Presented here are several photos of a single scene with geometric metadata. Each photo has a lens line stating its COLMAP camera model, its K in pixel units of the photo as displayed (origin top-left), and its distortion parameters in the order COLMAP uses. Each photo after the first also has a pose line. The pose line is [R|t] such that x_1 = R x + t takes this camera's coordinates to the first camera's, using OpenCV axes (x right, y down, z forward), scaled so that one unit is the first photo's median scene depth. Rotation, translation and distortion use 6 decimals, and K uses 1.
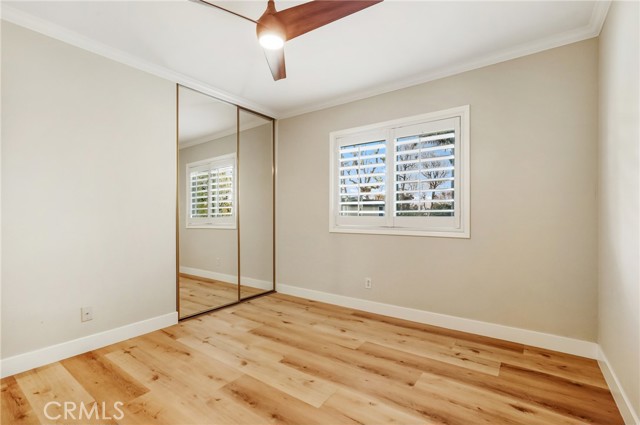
lens RADIAL K [[295.4, 0, 322.5], [0, 295.4, 209.5], [0, 0, 1]] dist [0.001210, 0.000031]
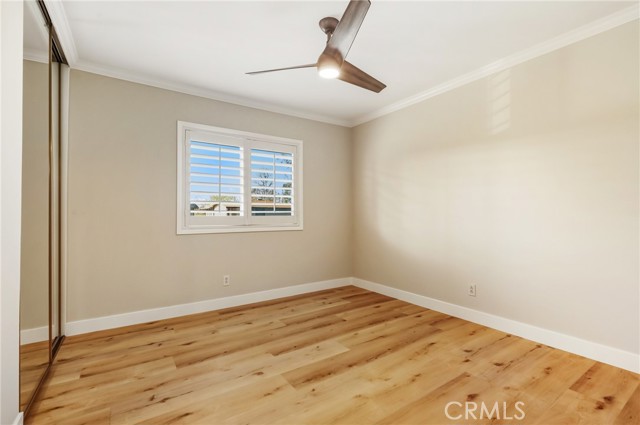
lens RADIAL K [[295.4, 0, 322.5], [0, 295.4, 209.5], [0, 0, 1]] dist [0.001210, 0.000031]
pose [[0.334820, 0.018631, 0.942098, -0.860150], [-0.010581, 0.999816, -0.016012, 0.015694], [-0.942223, -0.004607, 0.334955, 0.402433]]
